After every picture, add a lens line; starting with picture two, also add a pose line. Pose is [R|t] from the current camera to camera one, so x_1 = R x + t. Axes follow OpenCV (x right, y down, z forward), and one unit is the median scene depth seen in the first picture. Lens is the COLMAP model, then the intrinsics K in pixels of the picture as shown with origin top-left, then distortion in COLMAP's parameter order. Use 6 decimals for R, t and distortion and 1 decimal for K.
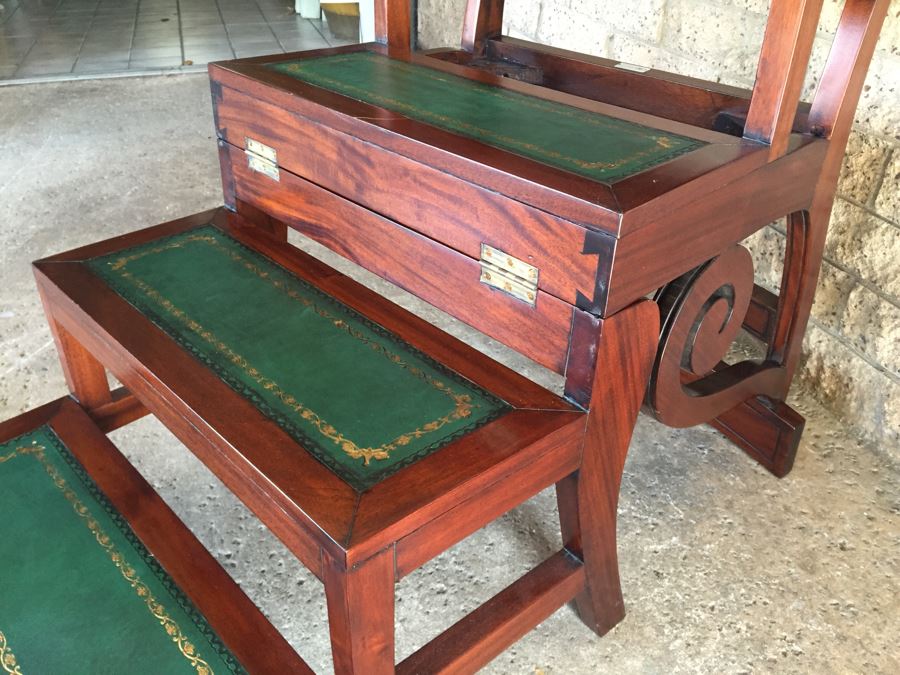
lens RADIAL K [[769.7, 0, 448.6], [0, 769.7, 336.1], [0, 0, 1]] dist [0.094999, -0.140222]
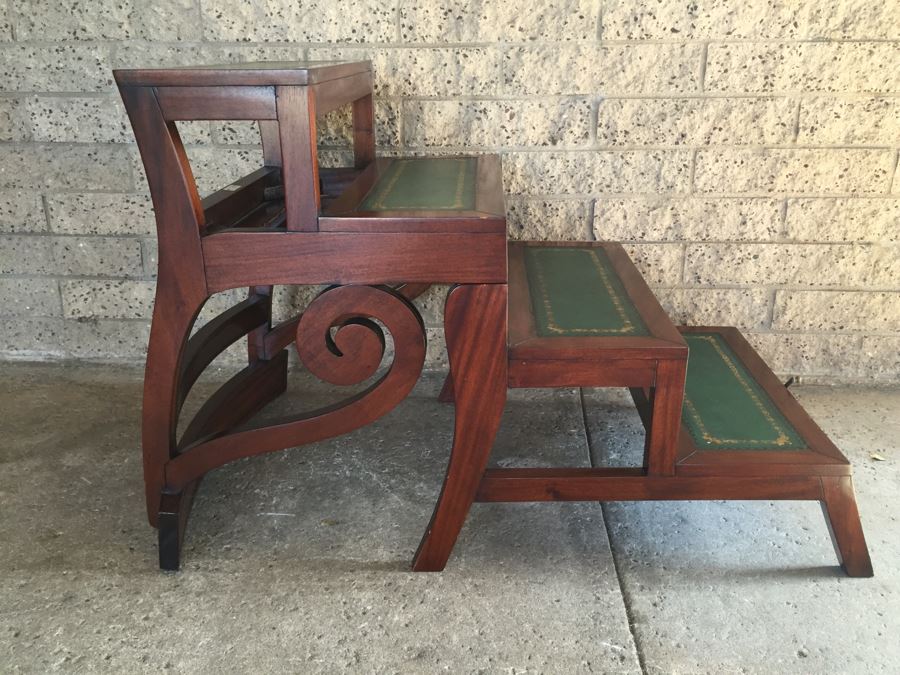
lens RADIAL K [[770.3, 0, 448.3], [0, 770.3, 334.6], [0, 0, 1]] dist [0.096671, -0.142182]
pose [[0.352485, -0.338747, 0.872356, -0.594434], [0.500863, 0.855722, 0.129909, 0.024754], [-0.790500, 0.391140, 0.471295, -0.027828]]
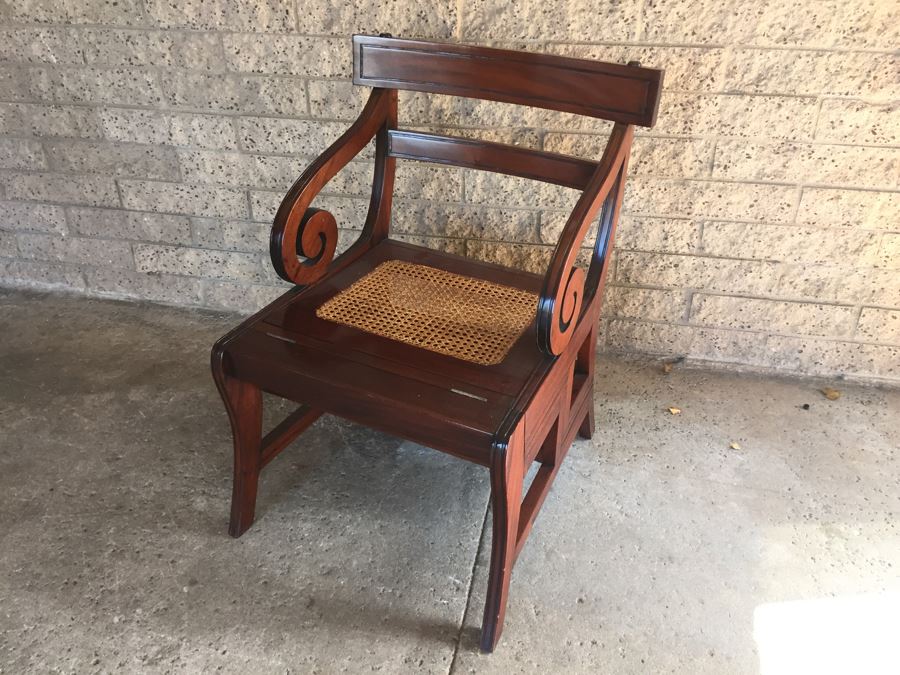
lens RADIAL K [[770.3, 0, 447.4], [0, 770.3, 334.7], [0, 0, 1]] dist [0.096671, -0.142182]
pose [[0.492577, -0.471891, 0.731222, -0.642173], [0.474635, 0.849933, 0.228770, -0.101217], [-0.729444, 0.234377, 0.642634, -0.463913]]
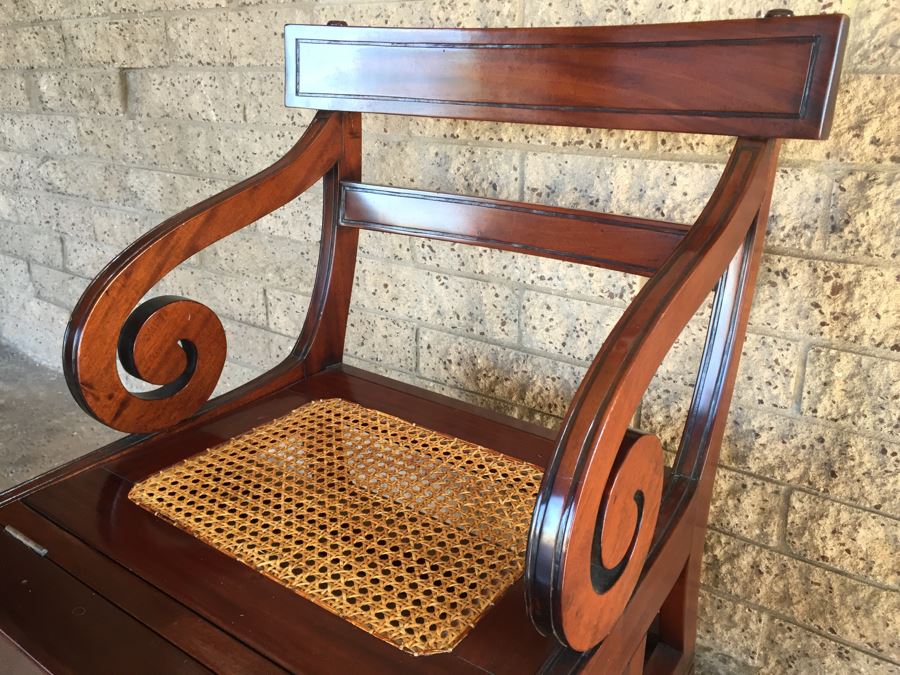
lens RADIAL K [[769.7, 0, 446.5], [0, 769.7, 335.7], [0, 0, 1]] dist [0.094999, -0.140222]
pose [[0.818846, -0.222477, 0.529145, -0.050456], [0.325914, 0.939032, -0.109536, -0.054446], [-0.472515, 0.262149, 0.841432, -0.063099]]
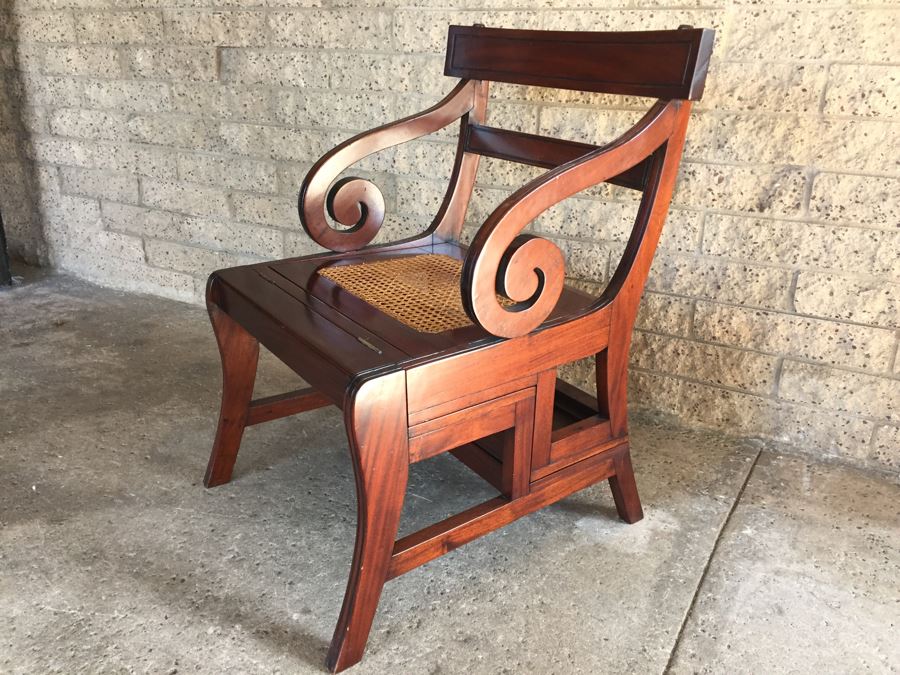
lens RADIAL K [[770.3, 0, 445.1], [0, 770.3, 334.0], [0, 0, 1]] dist [0.096671, -0.142182]
pose [[0.731496, -0.236032, 0.639689, -0.563705], [0.351656, 0.934370, -0.057361, 0.083446], [-0.584168, 0.266910, 0.766490, -0.287799]]
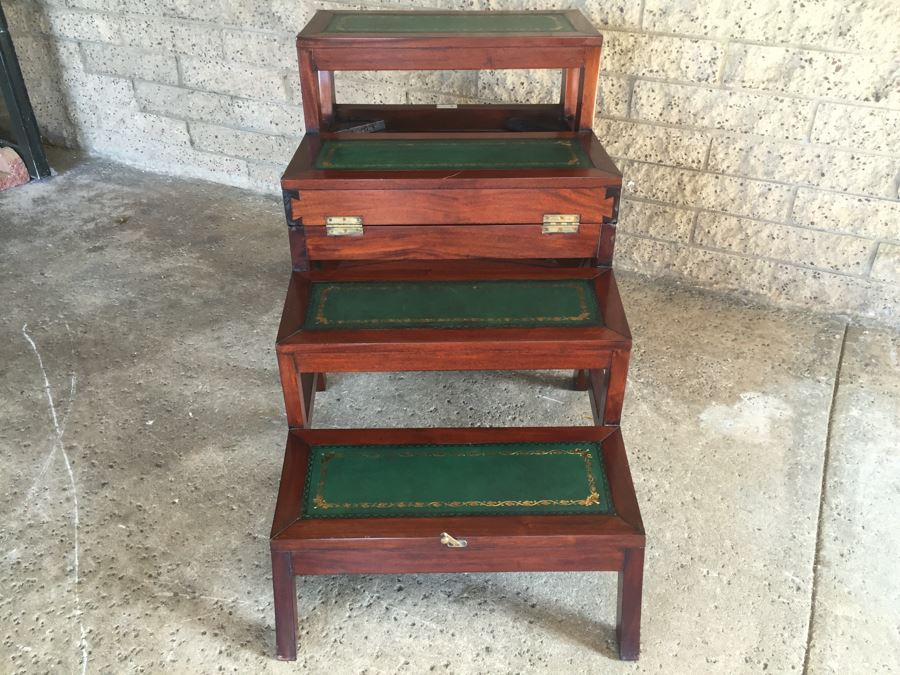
lens RADIAL K [[769.7, 0, 444.4], [0, 769.7, 334.6], [0, 0, 1]] dist [0.094999, -0.140222]
pose [[0.679335, -0.429404, 0.595077, -0.716387], [0.400733, 0.896410, 0.189370, -0.157749], [-0.614749, 0.109822, 0.781039, -0.196044]]
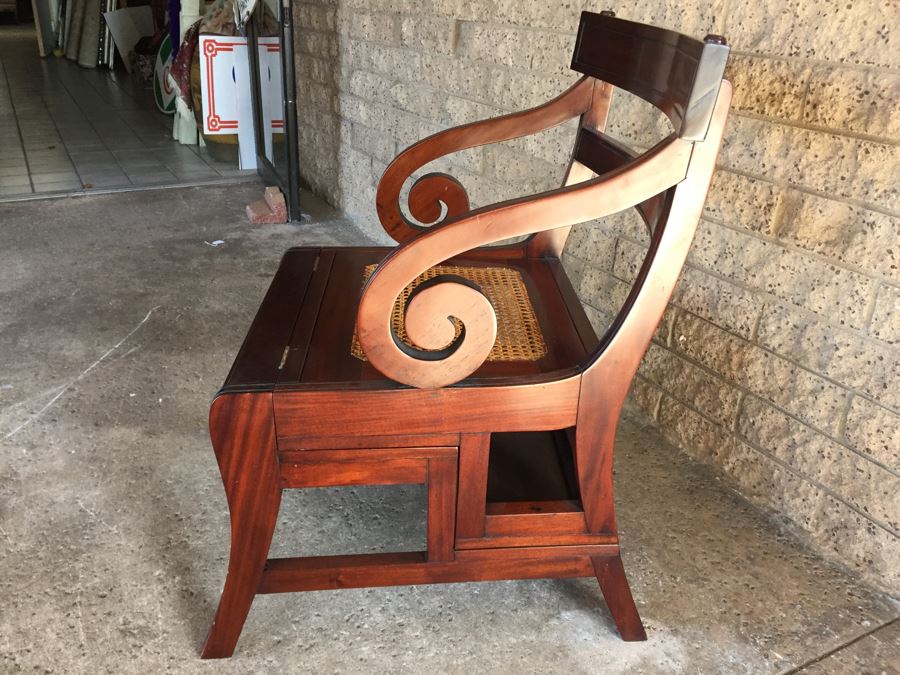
lens RADIAL K [[769.7, 0, 446.0], [0, 769.7, 334.7], [0, 0, 1]] dist [0.094999, -0.140222]
pose [[0.981112, -0.057852, 0.184587, -0.093236], [0.080911, 0.989478, -0.119943, 0.105225], [-0.175706, 0.132613, 0.975470, -0.411306]]
